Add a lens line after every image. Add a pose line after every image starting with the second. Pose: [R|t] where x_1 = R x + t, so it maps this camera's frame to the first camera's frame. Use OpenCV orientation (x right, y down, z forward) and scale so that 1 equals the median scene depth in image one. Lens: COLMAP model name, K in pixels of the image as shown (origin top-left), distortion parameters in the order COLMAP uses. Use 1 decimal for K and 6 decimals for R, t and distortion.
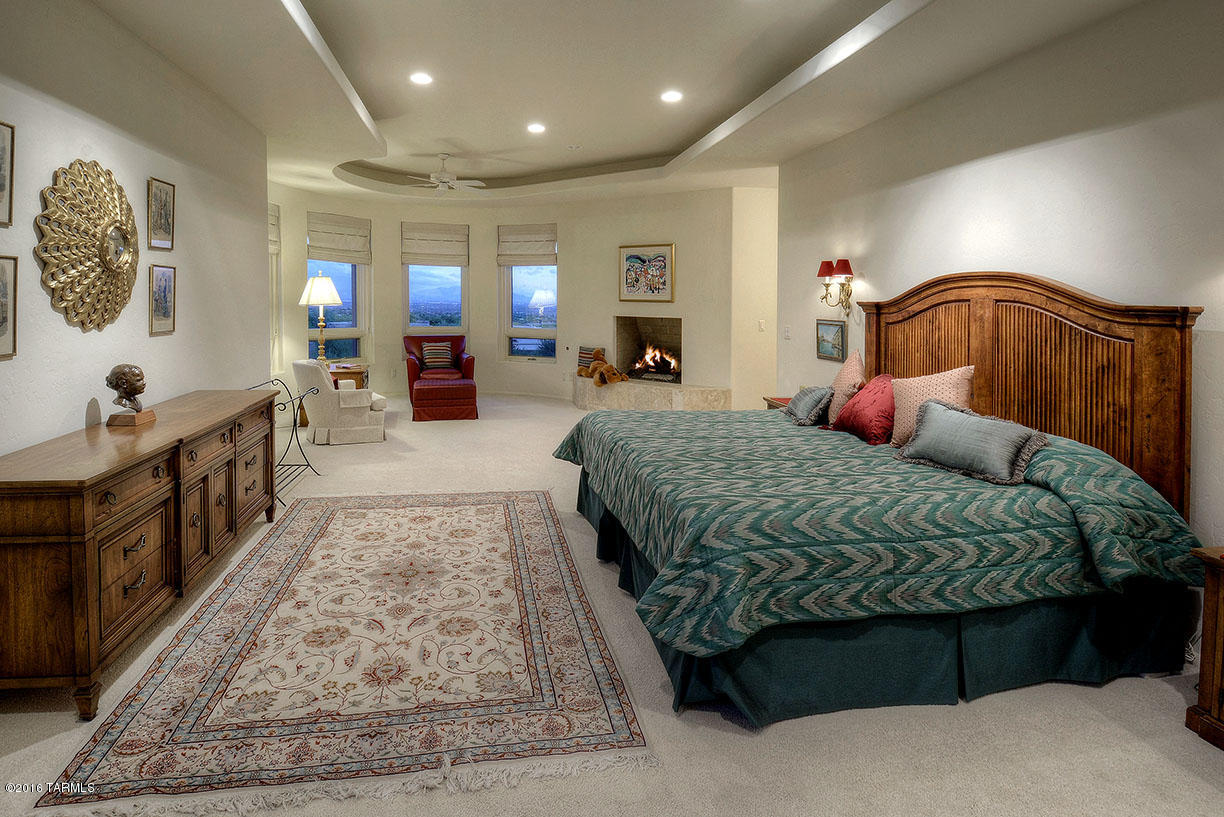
lens RADIAL K [[592.0, 0, 590.4], [0, 592.0, 312.5], [0, 0, 1]] dist [0.000987, -0.000247]
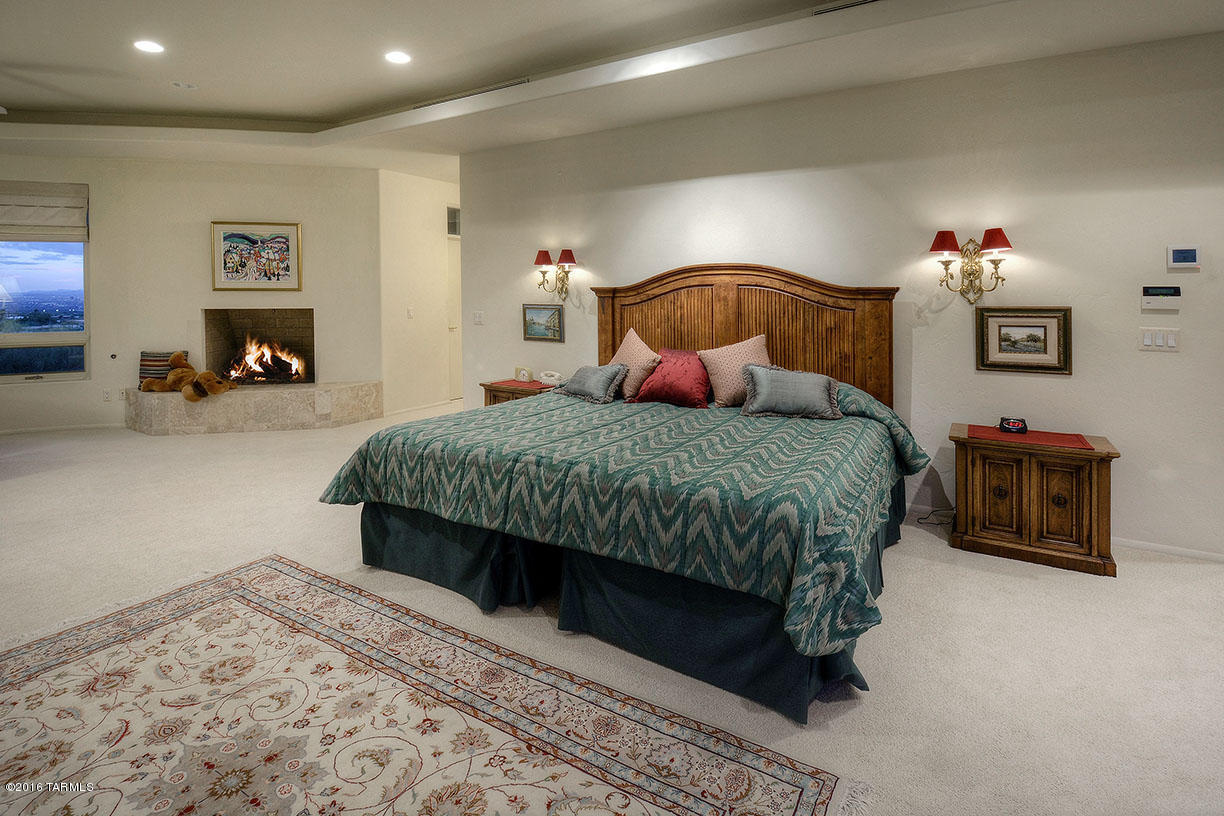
lens RADIAL K [[543.4, 0, 611.4], [0, 543.4, 291.3], [0, 0, 1]] dist [-0.000101, -0.000456]
pose [[0.684741, -0.015738, 0.728616, -0.301546], [0.025022, 0.999685, -0.001922, -0.007744], [-0.728356, 0.019548, 0.684919, 0.274265]]
